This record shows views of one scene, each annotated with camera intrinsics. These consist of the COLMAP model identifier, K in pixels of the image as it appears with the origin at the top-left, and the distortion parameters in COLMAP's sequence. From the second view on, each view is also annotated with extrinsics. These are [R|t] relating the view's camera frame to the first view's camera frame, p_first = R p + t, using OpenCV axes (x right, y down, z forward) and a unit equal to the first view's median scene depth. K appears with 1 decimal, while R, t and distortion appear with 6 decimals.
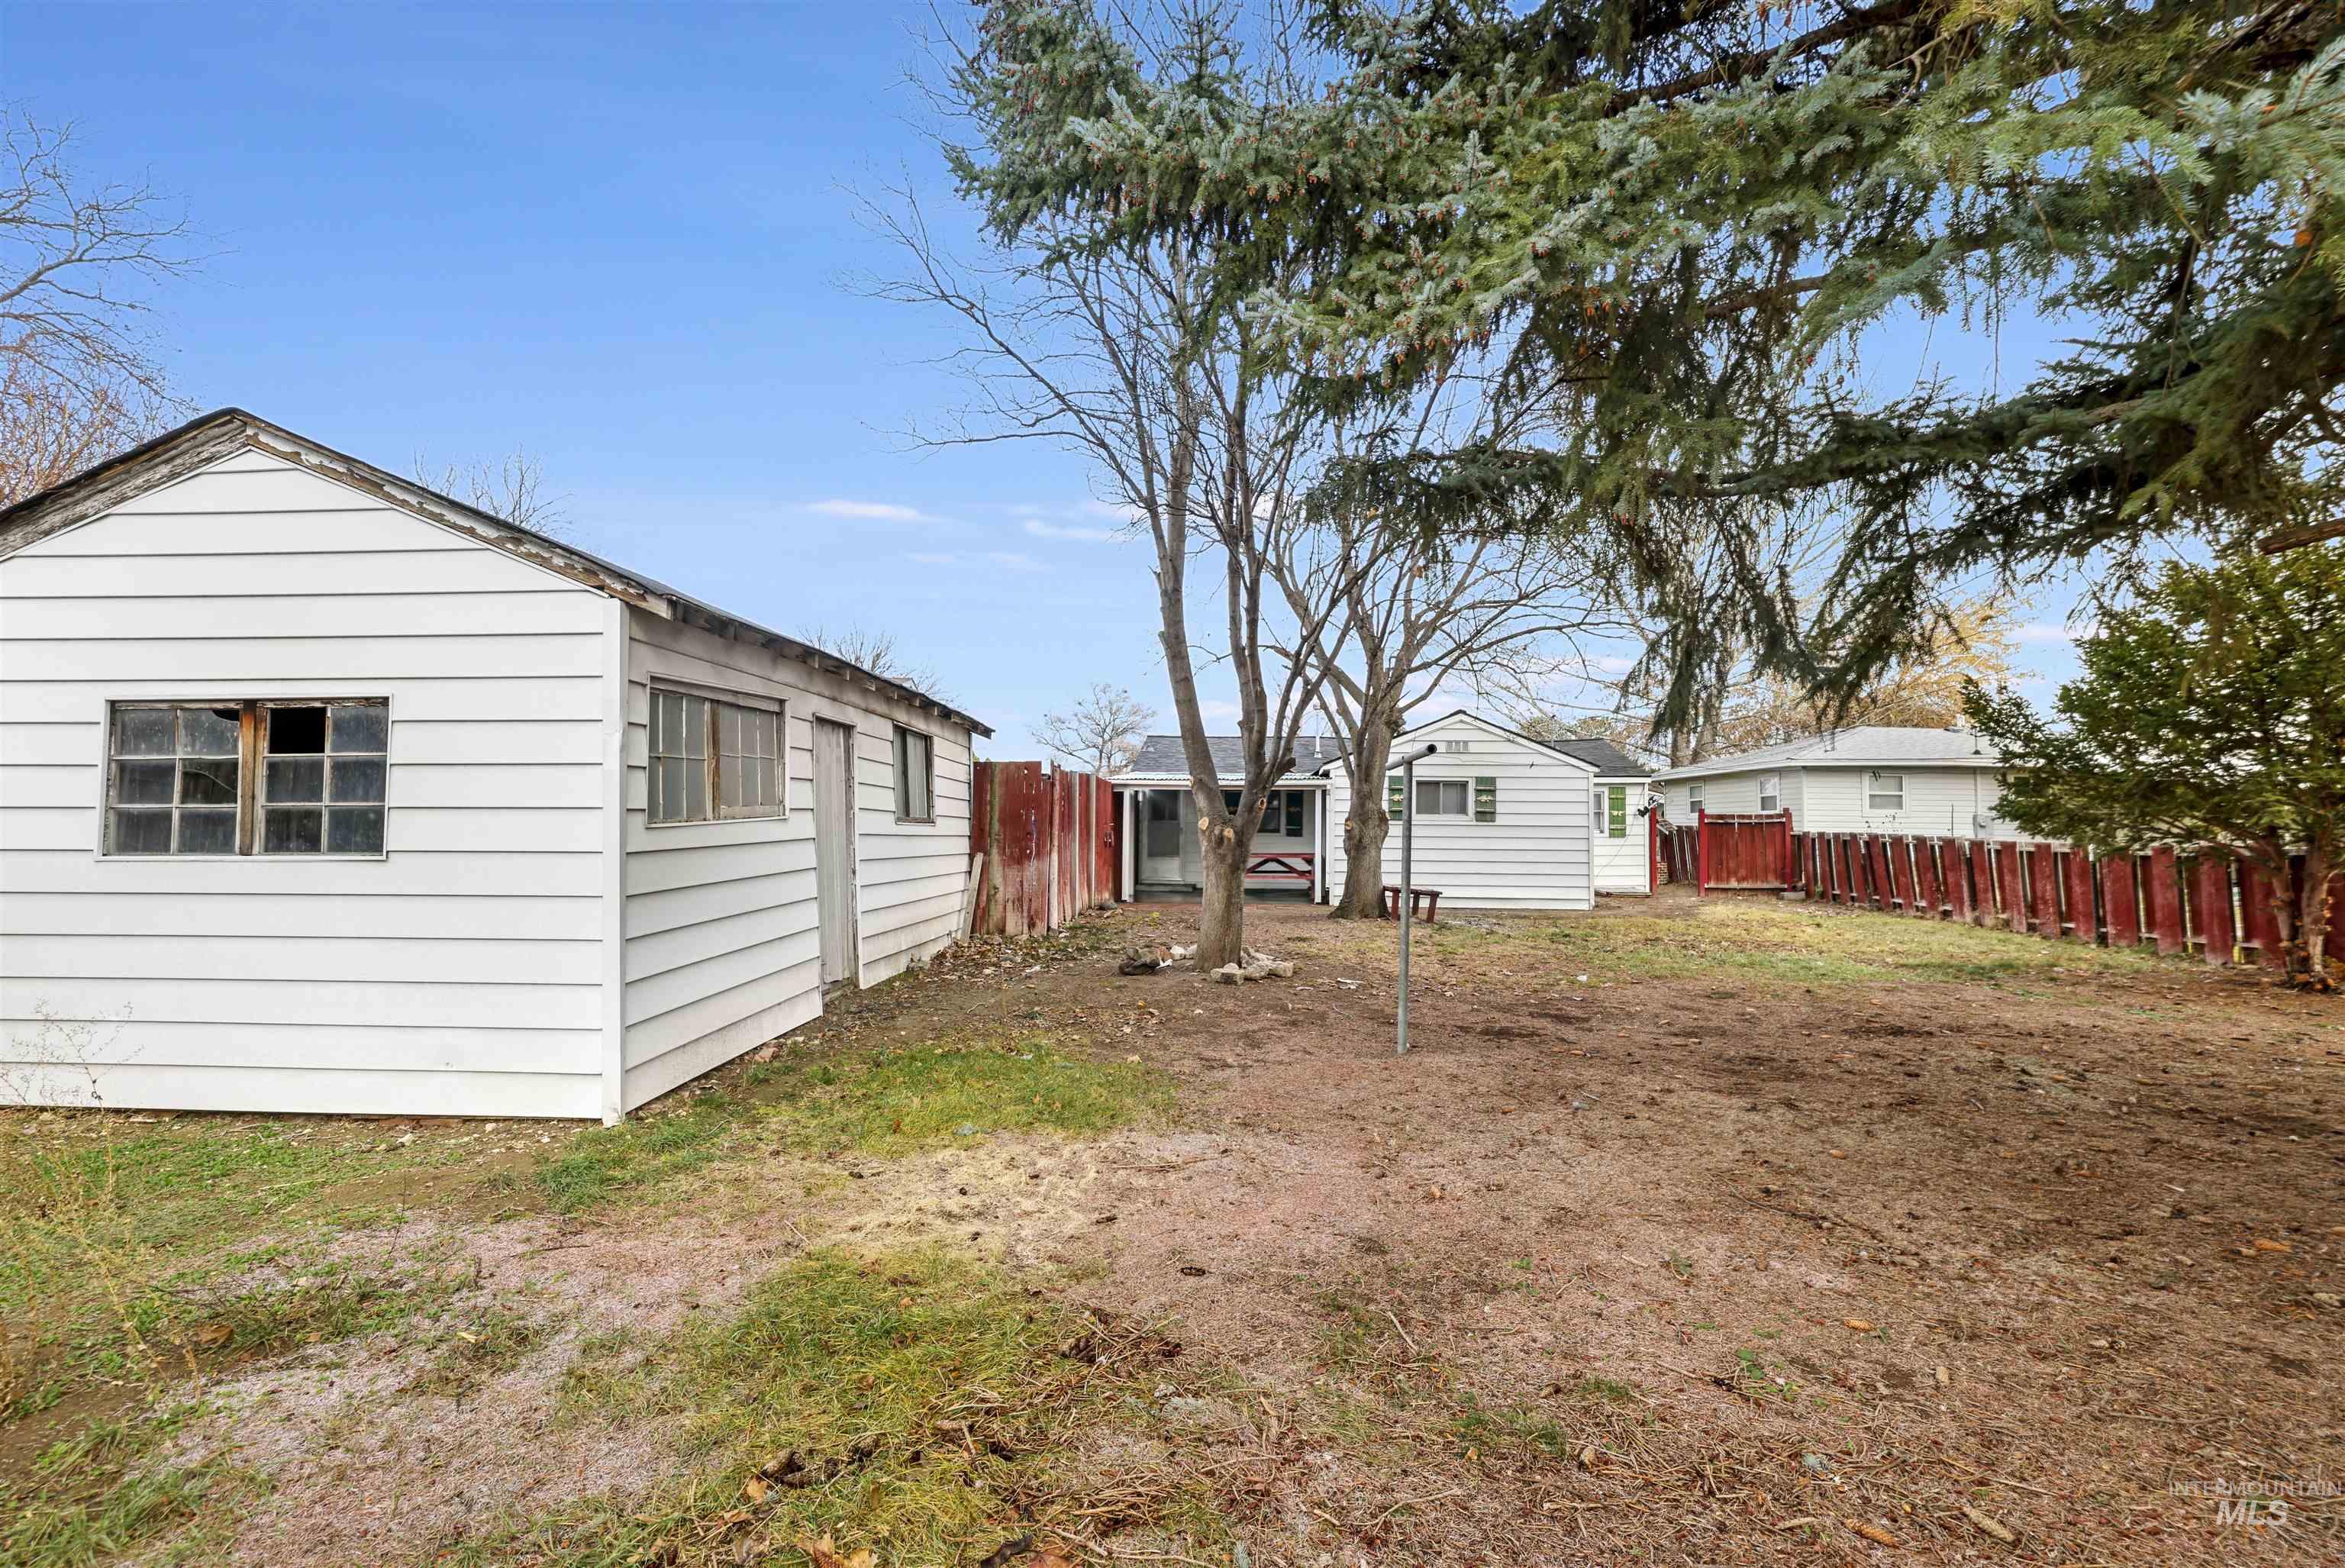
lens RADIAL K [[1032.6, 0, 1163.2], [0, 1032.6, 761.9], [0, 0, 1]] dist [0.000956, 0.000153]
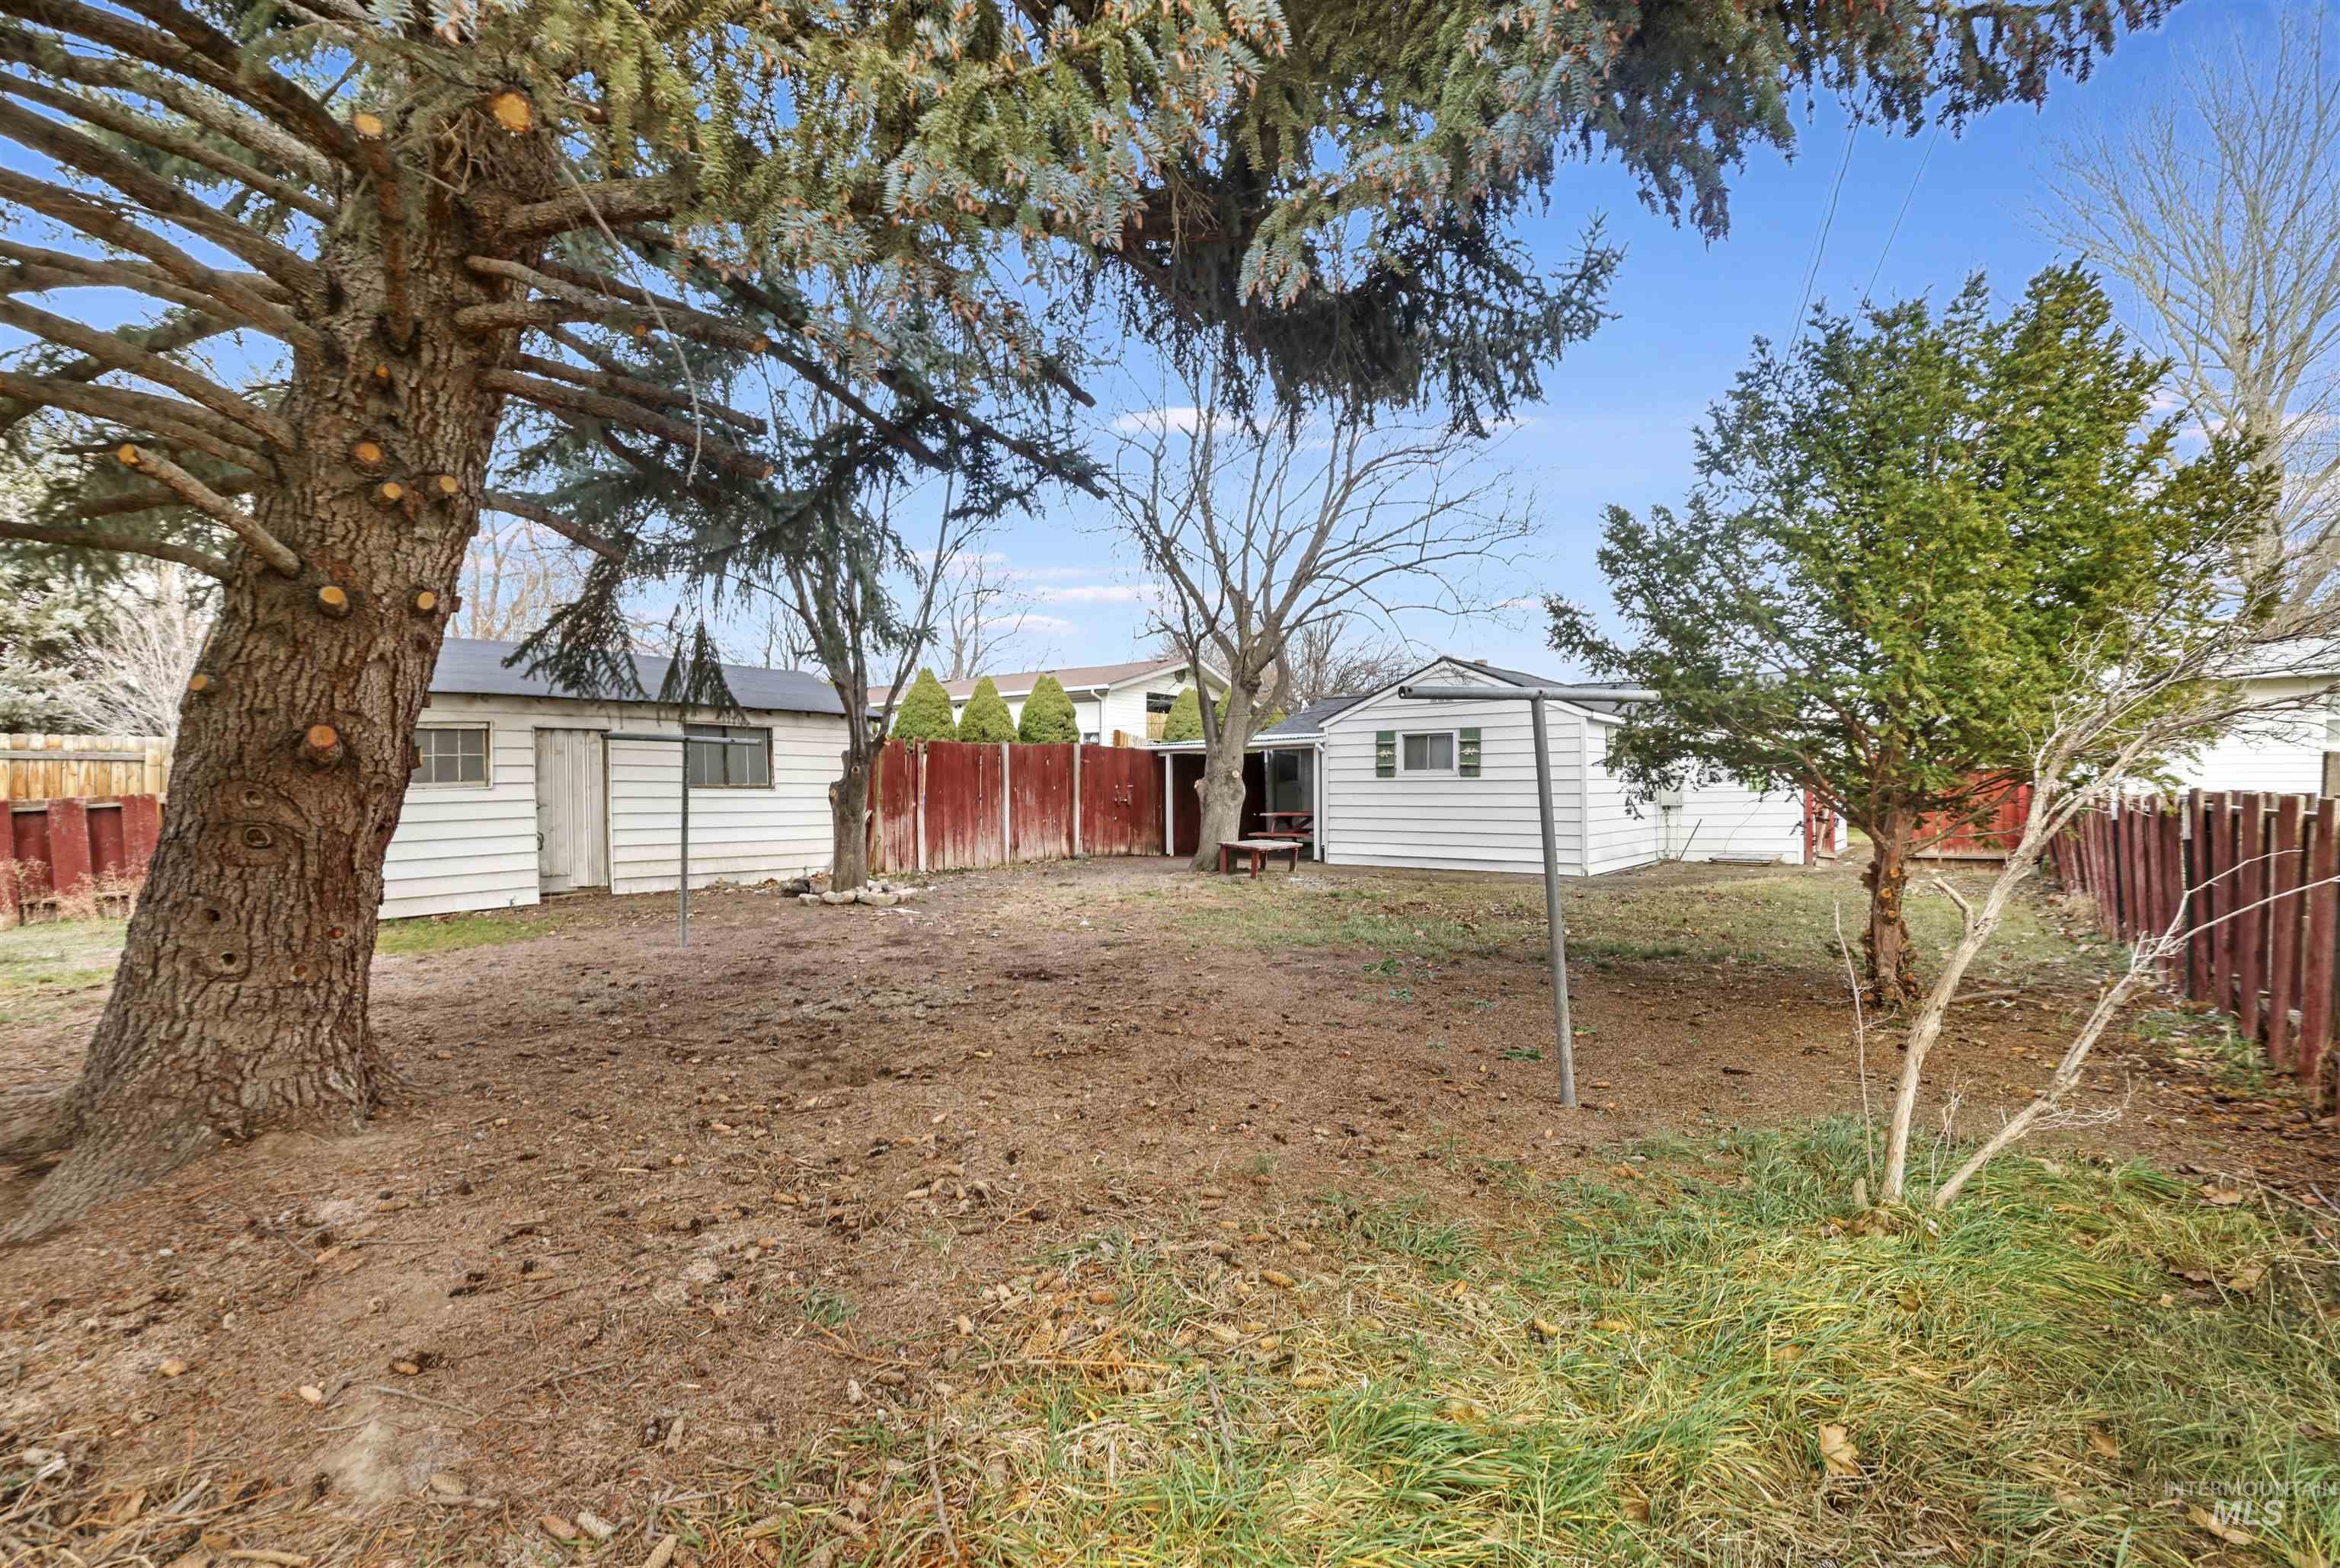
lens RADIAL K [[1030.2, 0, 1160.7], [0, 1030.2, 761.9], [0, 0, 1]] dist [0.000956, 0.000153]
pose [[0.795940, -0.032329, -0.604511, 0.647460], [0.051819, 0.998546, 0.014826, 0.017025], [0.603153, -0.043126, 0.796459, 0.101880]]
